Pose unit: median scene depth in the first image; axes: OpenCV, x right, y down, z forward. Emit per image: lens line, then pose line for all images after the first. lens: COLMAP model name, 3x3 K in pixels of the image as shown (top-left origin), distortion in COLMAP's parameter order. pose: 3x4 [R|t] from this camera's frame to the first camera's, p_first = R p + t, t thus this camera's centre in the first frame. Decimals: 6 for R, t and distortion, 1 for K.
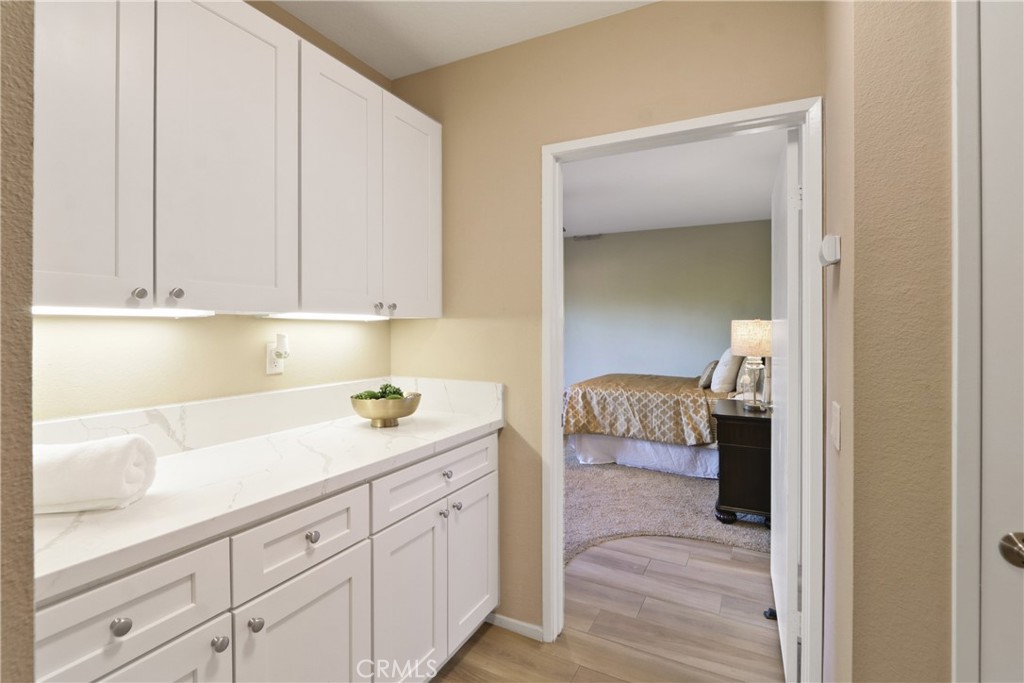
lens RADIAL K [[475.2, 0, 514.2], [0, 475.2, 333.8], [0, 0, 1]] dist [-0.007248, -0.000710]
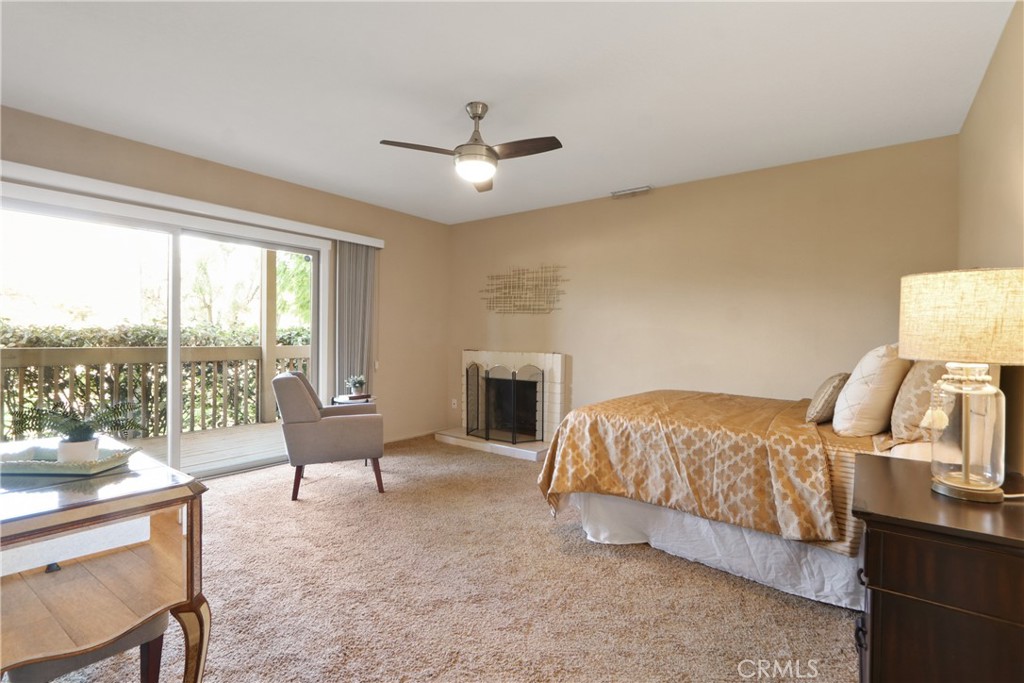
lens RADIAL K [[475.2, 0, 505.0], [0, 475.2, 343.4], [0, 0, 1]] dist [-0.007248, -0.000710]
pose [[0.983270, 0.010829, -0.181829, 0.153843], [-0.010340, 0.999940, 0.003636, 0.026401], [0.181858, -0.001695, 0.983323, 0.423279]]
